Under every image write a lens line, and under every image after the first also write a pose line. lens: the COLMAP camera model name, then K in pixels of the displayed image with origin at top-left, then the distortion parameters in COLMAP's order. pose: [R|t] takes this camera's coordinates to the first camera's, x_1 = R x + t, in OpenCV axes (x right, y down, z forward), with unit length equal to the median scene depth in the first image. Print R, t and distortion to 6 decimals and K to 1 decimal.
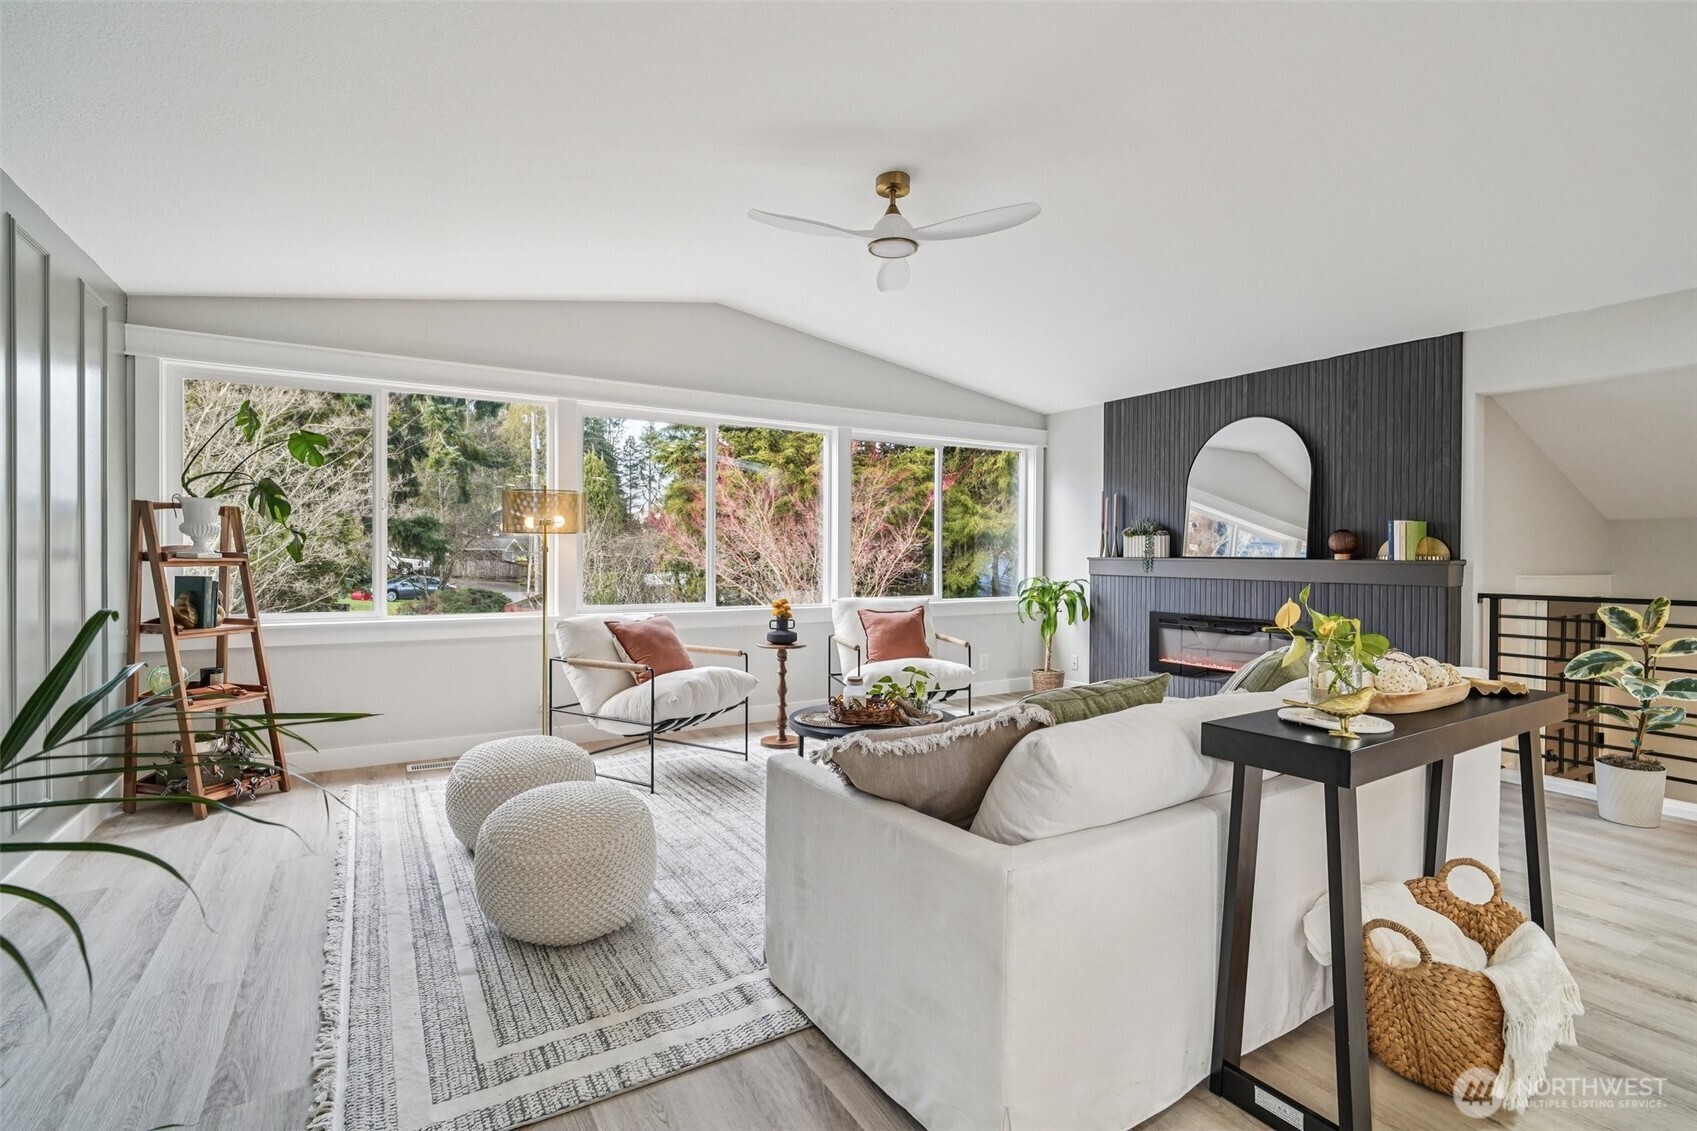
lens RADIAL K [[802.1, 0, 851.8], [0, 802.1, 547.1], [0, 0, 1]] dist [0.000999, 0.000557]
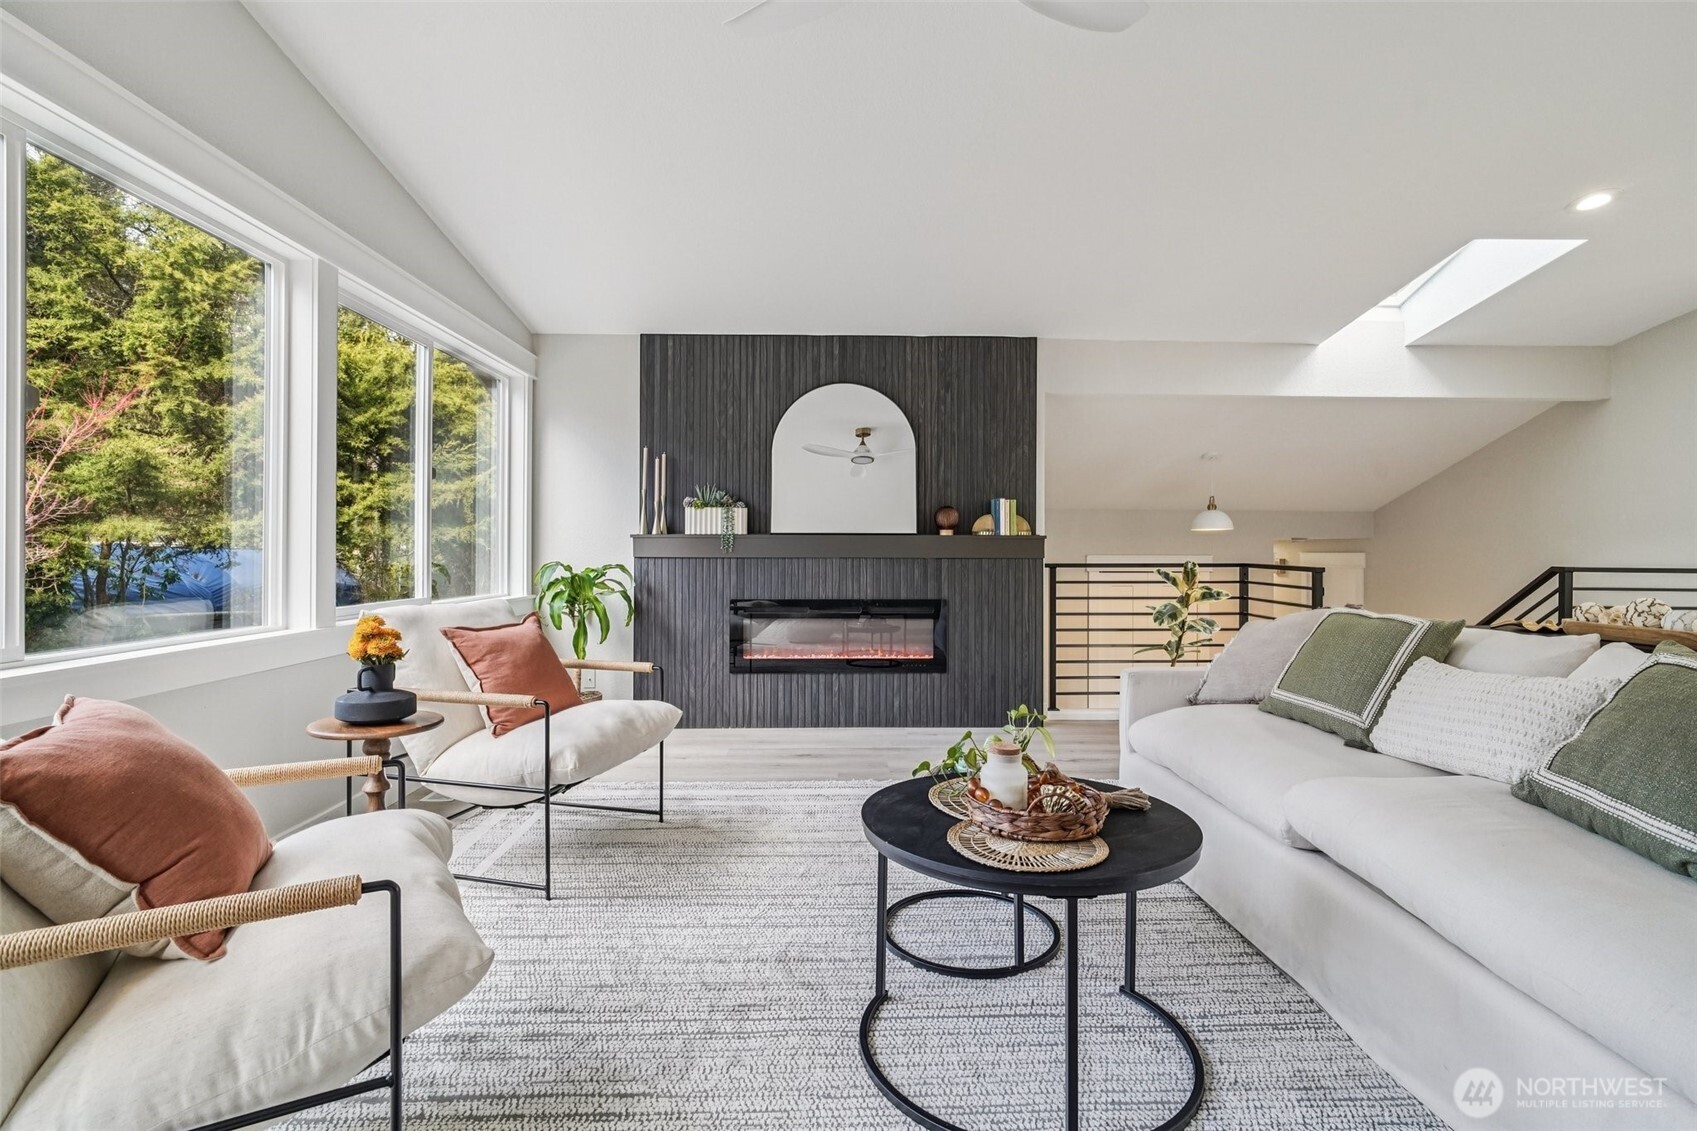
lens RADIAL K [[802.1, 0, 851.8], [0, 802.1, 547.1], [0, 0, 1]] dist [0.000999, 0.000557]
pose [[0.497804, -0.002181, 0.867287, -0.323415], [-0.004521, 0.999977, 0.005110, 0.024848], [-0.867278, -0.006465, 0.497782, 0.570126]]
